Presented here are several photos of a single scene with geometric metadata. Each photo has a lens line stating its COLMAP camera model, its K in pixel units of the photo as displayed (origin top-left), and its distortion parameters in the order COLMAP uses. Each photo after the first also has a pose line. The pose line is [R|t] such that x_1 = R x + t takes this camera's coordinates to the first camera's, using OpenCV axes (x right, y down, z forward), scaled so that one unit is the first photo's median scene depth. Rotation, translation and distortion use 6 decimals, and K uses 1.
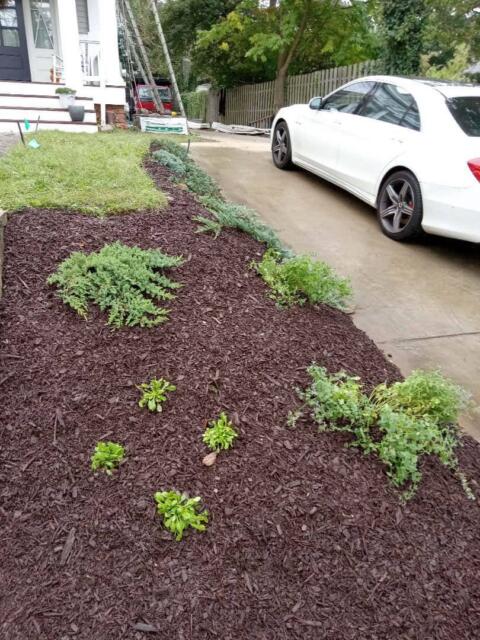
lens RADIAL K [[499.2, 0, 241.1], [0, 499.2, 322.5], [0, 0, 1]] dist [0.009346, 0.004513]
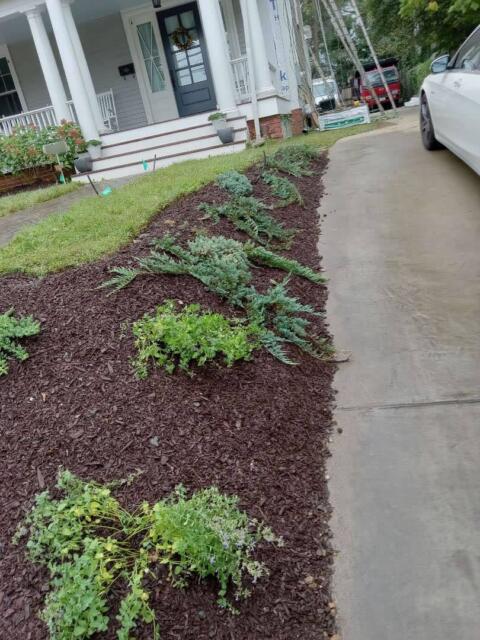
lens RADIAL K [[499.2, 0, 241.1], [0, 499.2, 322.5], [0, 0, 1]] dist [0.009346, 0.004513]
pose [[0.861730, -0.029210, -0.506526, 0.207789], [0.039386, 0.999180, 0.009385, -0.040001], [0.505836, -0.028037, 0.862174, 0.113581]]
